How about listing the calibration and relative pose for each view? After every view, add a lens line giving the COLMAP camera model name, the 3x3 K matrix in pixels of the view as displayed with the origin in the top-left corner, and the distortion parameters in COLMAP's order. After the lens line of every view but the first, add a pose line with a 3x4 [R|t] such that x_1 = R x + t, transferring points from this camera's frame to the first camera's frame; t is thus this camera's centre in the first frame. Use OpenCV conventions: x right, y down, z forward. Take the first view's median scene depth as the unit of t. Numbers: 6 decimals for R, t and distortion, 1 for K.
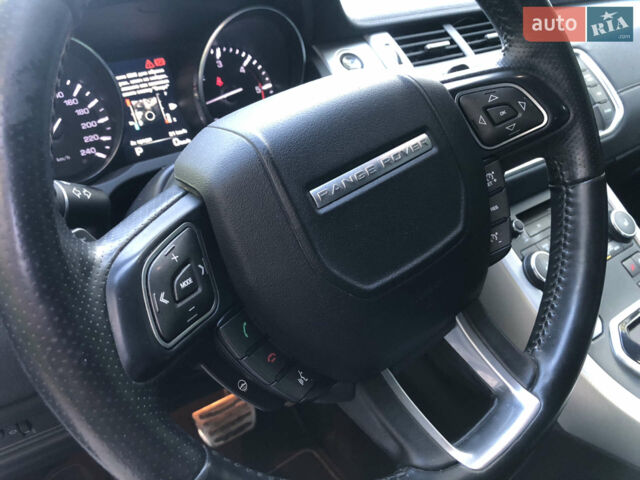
lens RADIAL K [[527.2, 0, 314.7], [0, 527.2, 243.2], [0, 0, 1]] dist [-0.006016, -0.000055]
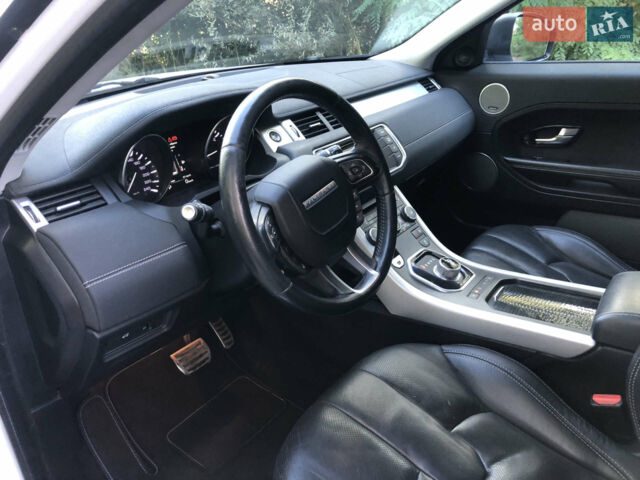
lens RADIAL K [[527.2, 0, 320.8], [0, 527.2, 237.4], [0, 0, 1]] dist [-0.006016, -0.000055]
pose [[0.948648, -0.069368, 0.308635, -0.431872], [0.080166, 0.996529, -0.022429, 0.088116], [-0.306008, 0.046019, 0.950916, -0.954157]]
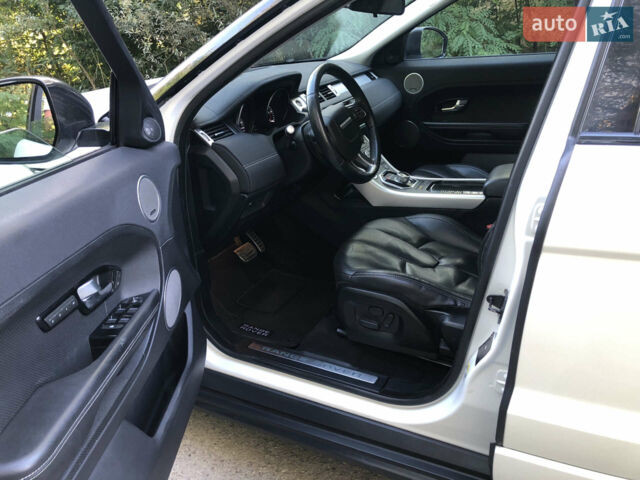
lens RADIAL K [[527.2, 0, 318.1], [0, 527.2, 241.4], [0, 0, 1]] dist [-0.006016, -0.000055]
pose [[0.877486, -0.143129, 0.457747, -1.581779], [0.170902, 0.985093, -0.019593, 0.637910], [-0.448119, 0.095422, 0.888867, -2.050030]]
